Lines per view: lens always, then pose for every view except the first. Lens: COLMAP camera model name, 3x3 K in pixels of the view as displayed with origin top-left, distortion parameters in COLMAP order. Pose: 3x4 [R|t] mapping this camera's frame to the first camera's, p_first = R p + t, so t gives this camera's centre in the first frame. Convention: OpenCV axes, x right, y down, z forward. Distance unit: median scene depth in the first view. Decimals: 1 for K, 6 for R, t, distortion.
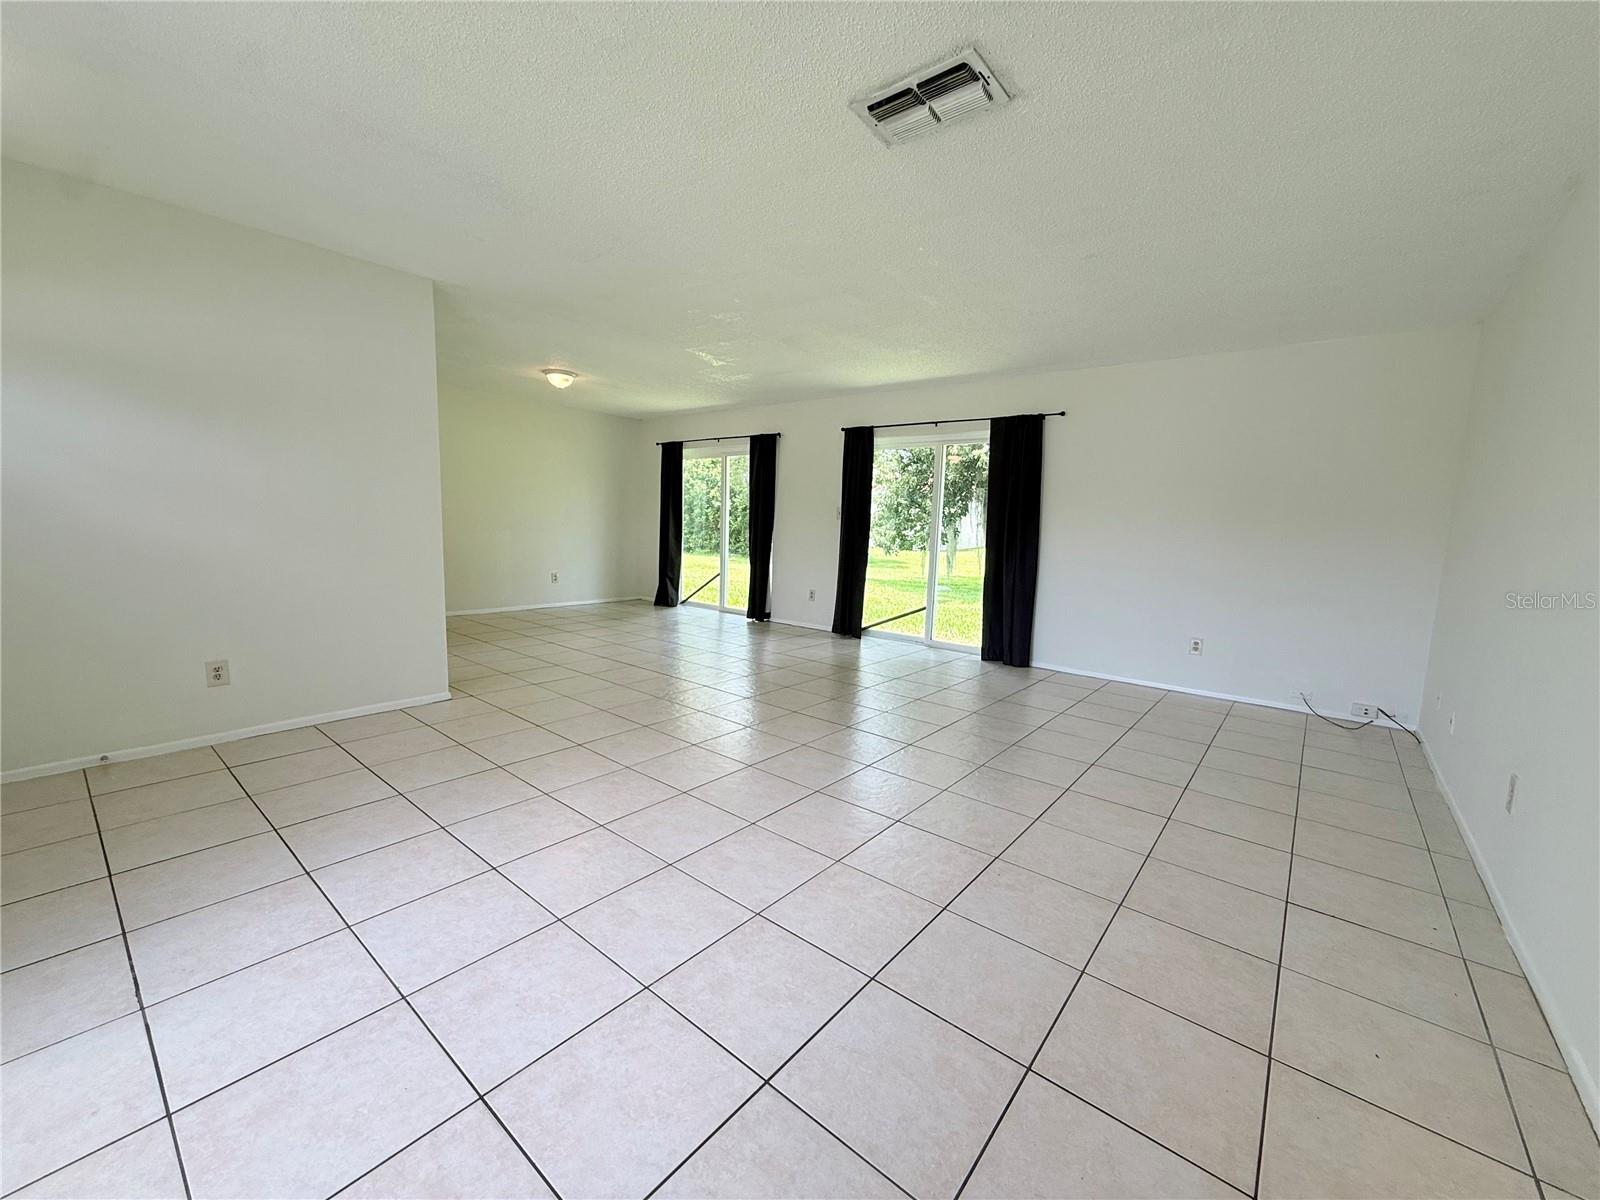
lens RADIAL K [[638.8, 0, 797.2], [0, 638.8, 604.3], [0, 0, 1]] dist [0.000942, -0.000350]
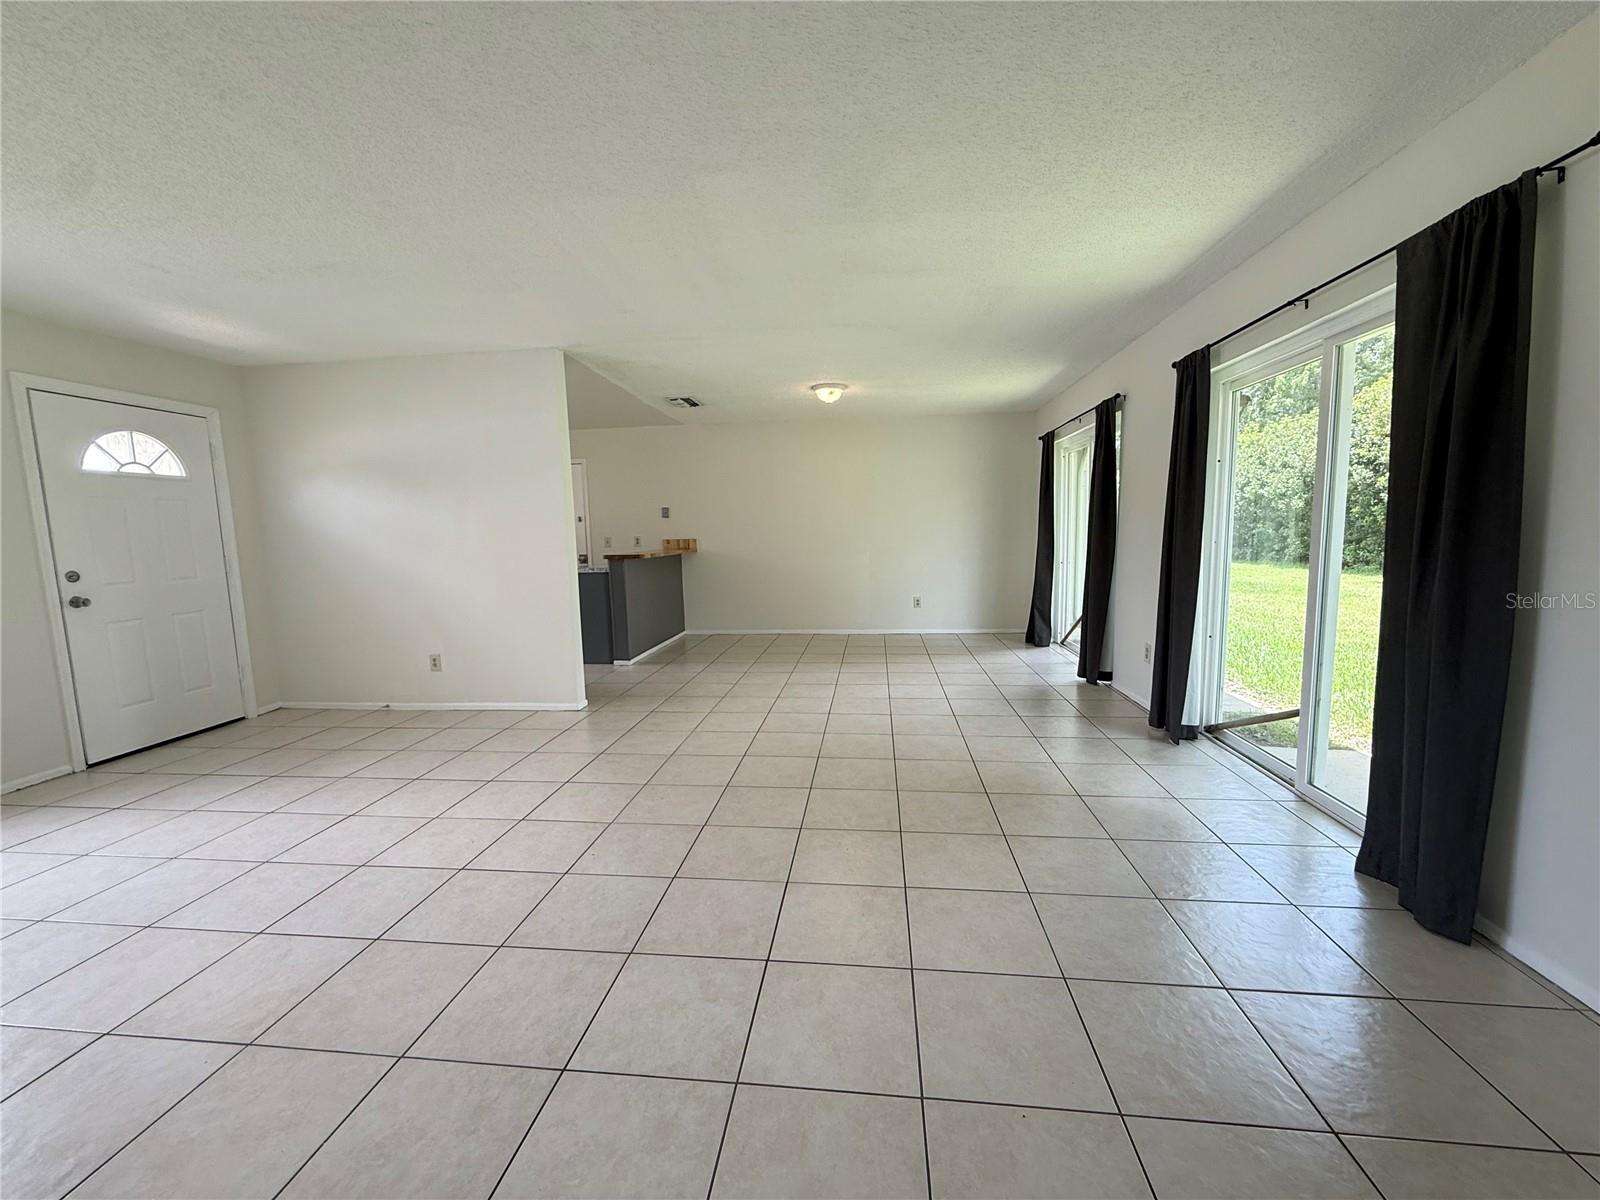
lens RADIAL K [[638.8, 0, 806.8], [0, 638.8, 601.4], [0, 0, 1]] dist [0.000942, -0.000350]
pose [[0.540490, 0.047735, -0.839995, 0.370904], [-0.067859, 0.997610, 0.013028, -0.052090], [0.838610, 0.049960, 0.542437, 0.427624]]
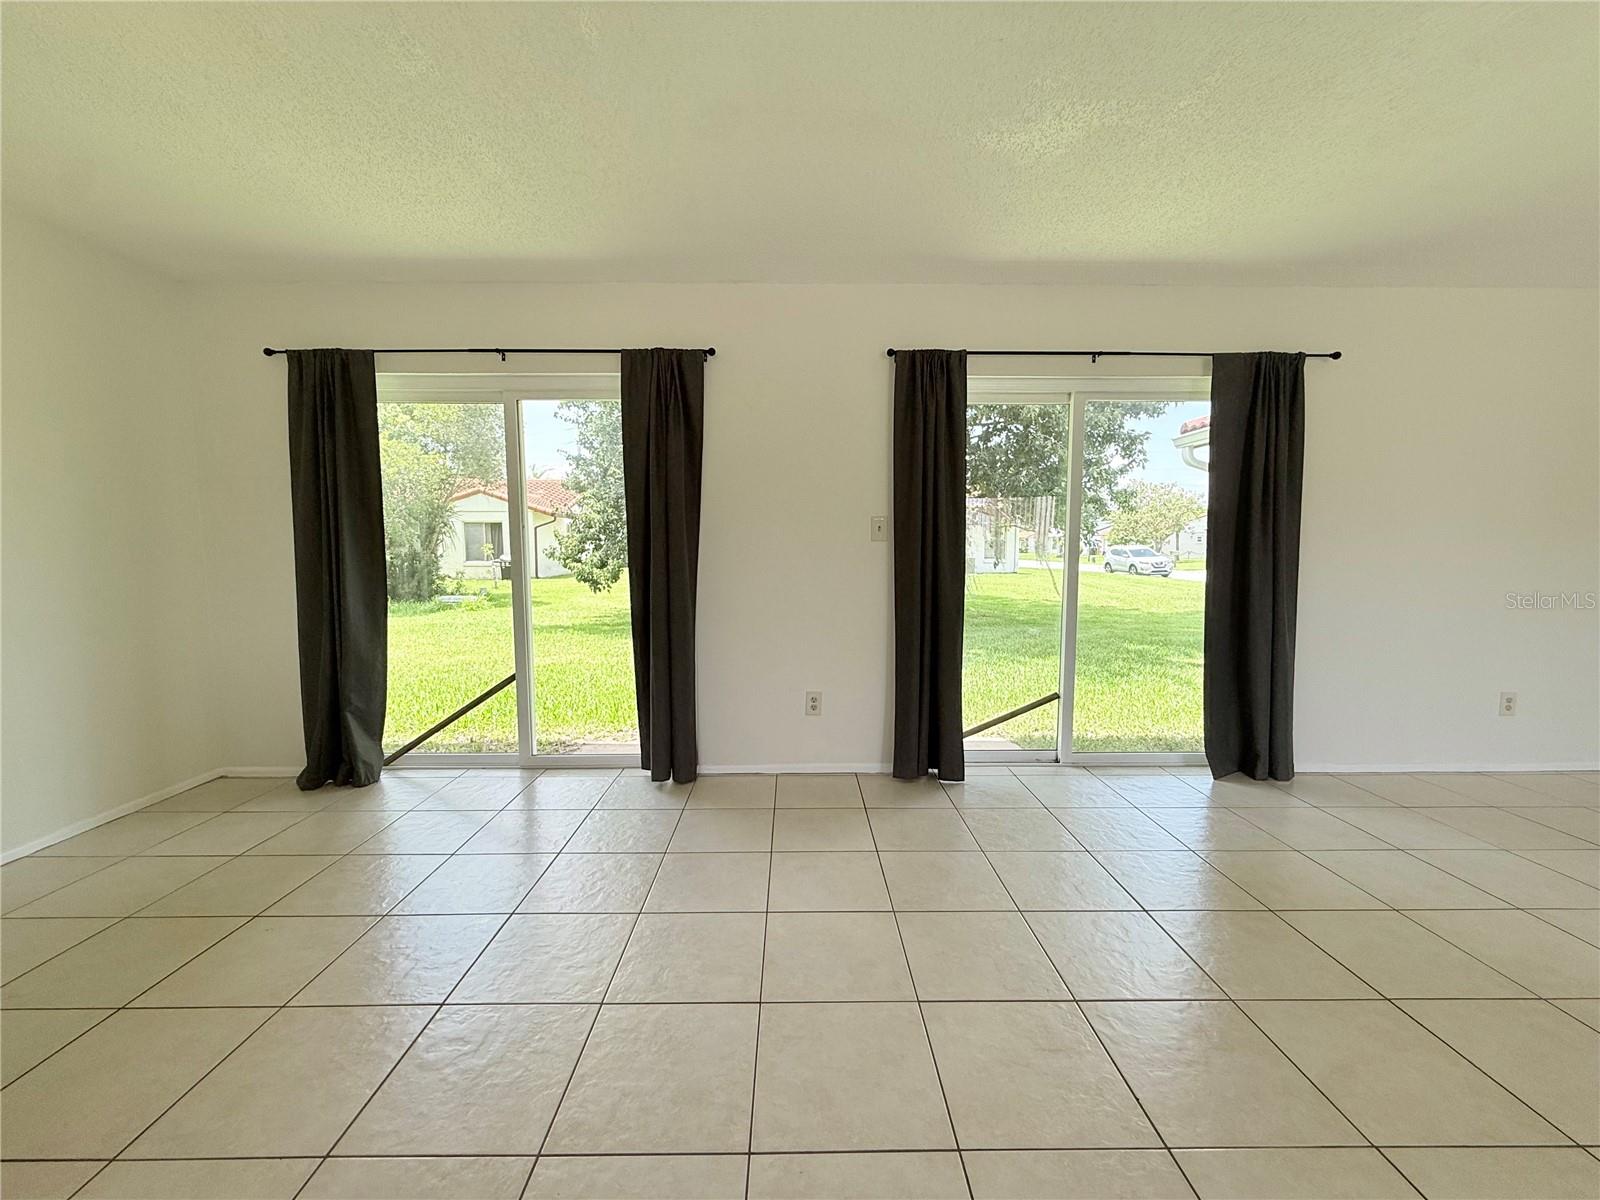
lens RADIAL K [[638.8, 0, 801.2], [0, 638.8, 609.4], [0, 0, 1]] dist [0.000942, -0.000350]
pose [[0.766387, -0.097233, 0.634978, -0.293843], [0.112131, 0.993551, 0.016805, -0.098116], [-0.632517, 0.058322, 0.772348, 0.672788]]
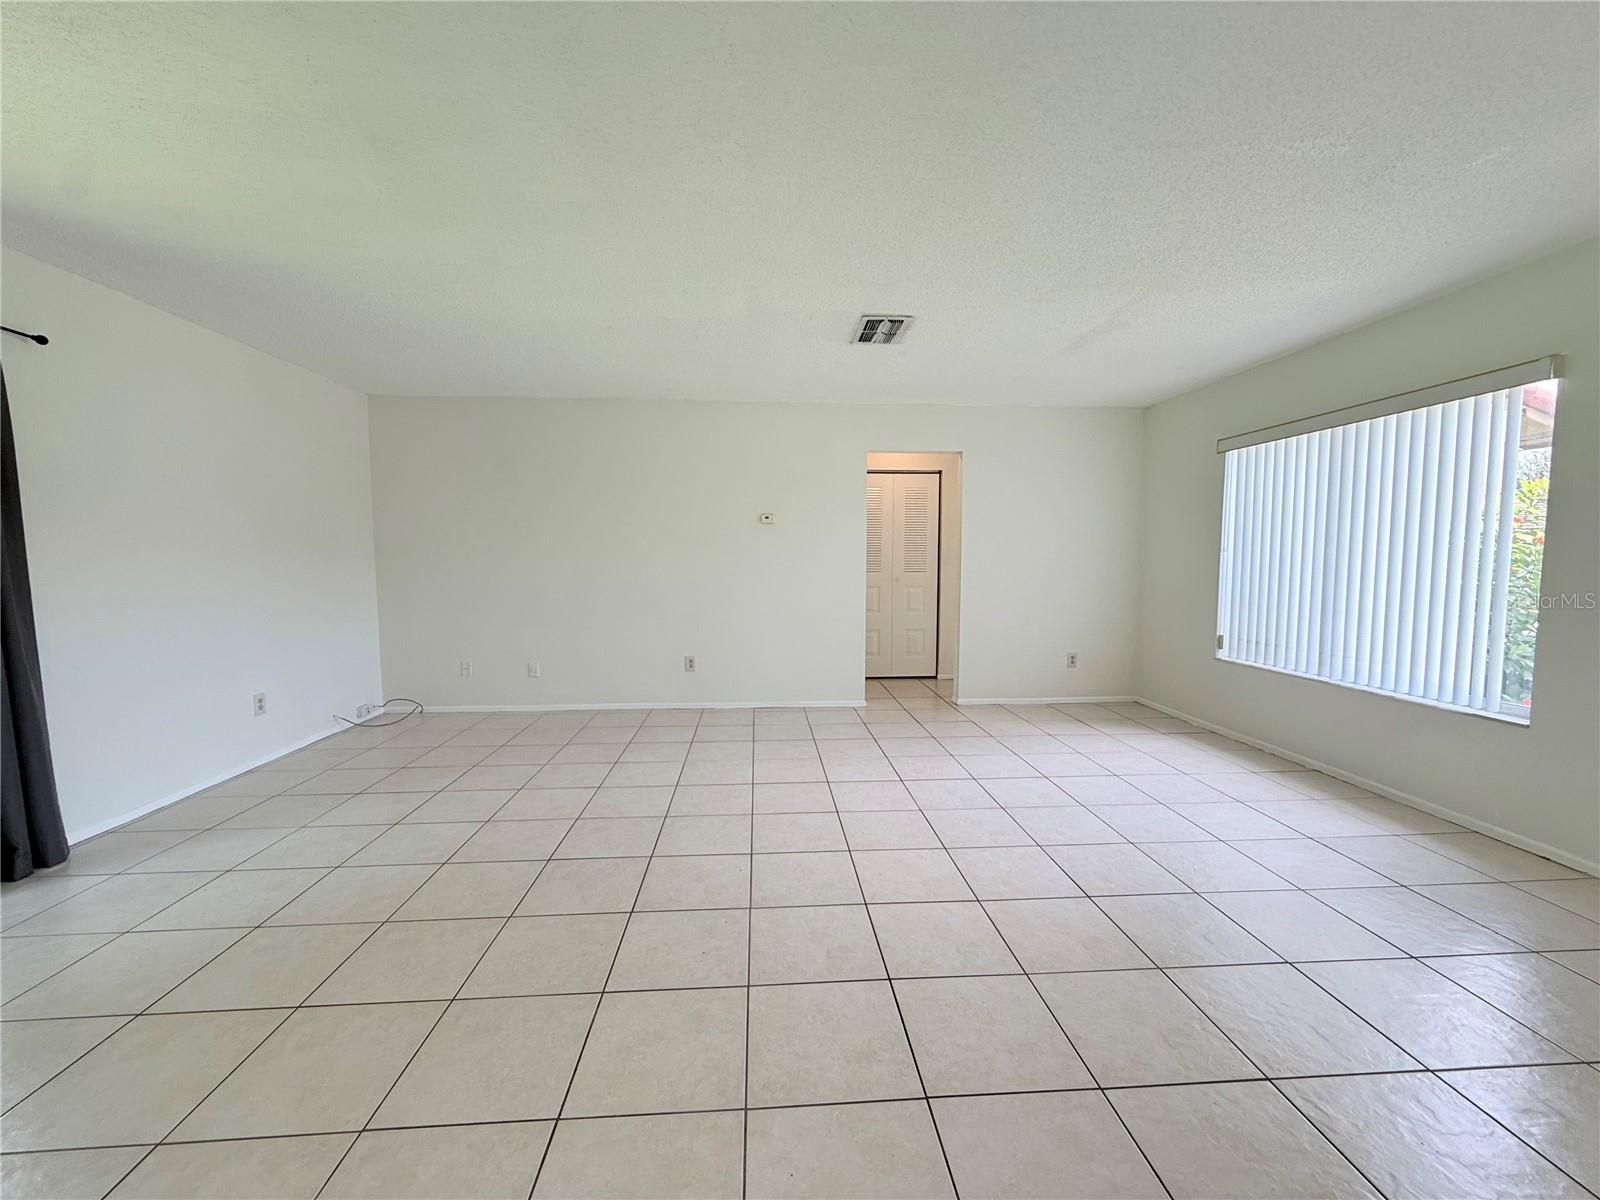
lens RADIAL K [[638.8, 0, 798.4], [0, 638.8, 601.1], [0, 0, 1]] dist [0.000942, -0.000350]
pose [[-0.690009, -0.086293, 0.718638, -0.288267], [0.070655, 0.980095, 0.185529, -0.114954], [-0.720344, 0.178792, -0.670178, 0.732920]]
